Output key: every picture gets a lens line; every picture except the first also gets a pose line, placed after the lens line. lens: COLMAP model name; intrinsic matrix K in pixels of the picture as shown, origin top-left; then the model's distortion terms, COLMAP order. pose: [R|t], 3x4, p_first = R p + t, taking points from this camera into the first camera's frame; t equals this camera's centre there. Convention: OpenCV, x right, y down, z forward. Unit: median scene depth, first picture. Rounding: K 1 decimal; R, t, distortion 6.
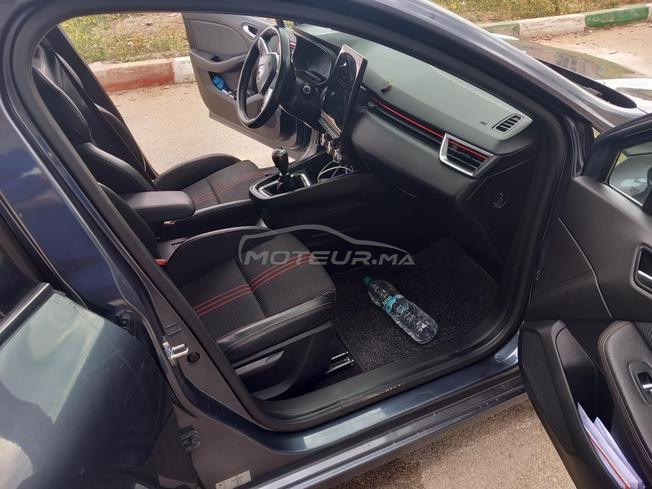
lens RADIAL K [[519.1, 0, 326.0], [0, 519.1, 244.5], [0, 0, 1]] dist [0.023486, -0.003416]
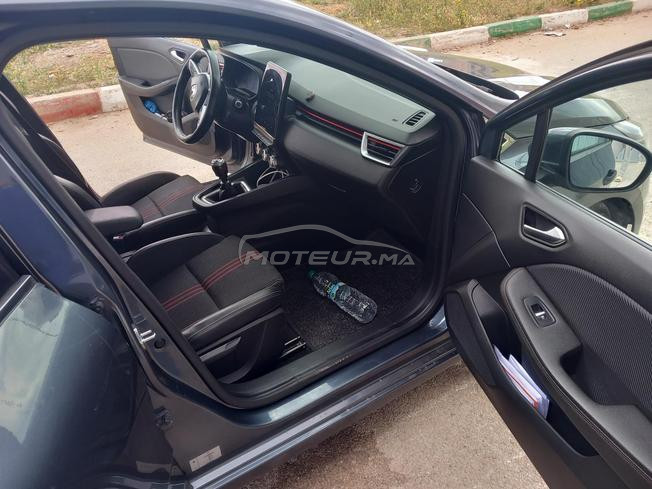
lens RADIAL K [[514.4, 0, 326.0], [0, 514.4, 244.5], [0, 0, 1]] dist [0.053265, -0.050627]
pose [[0.989221, -0.095405, 0.111083, -0.004478], [0.099129, 0.994667, -0.028489, 0.047336], [-0.107772, 0.039194, 0.993403, -0.093168]]
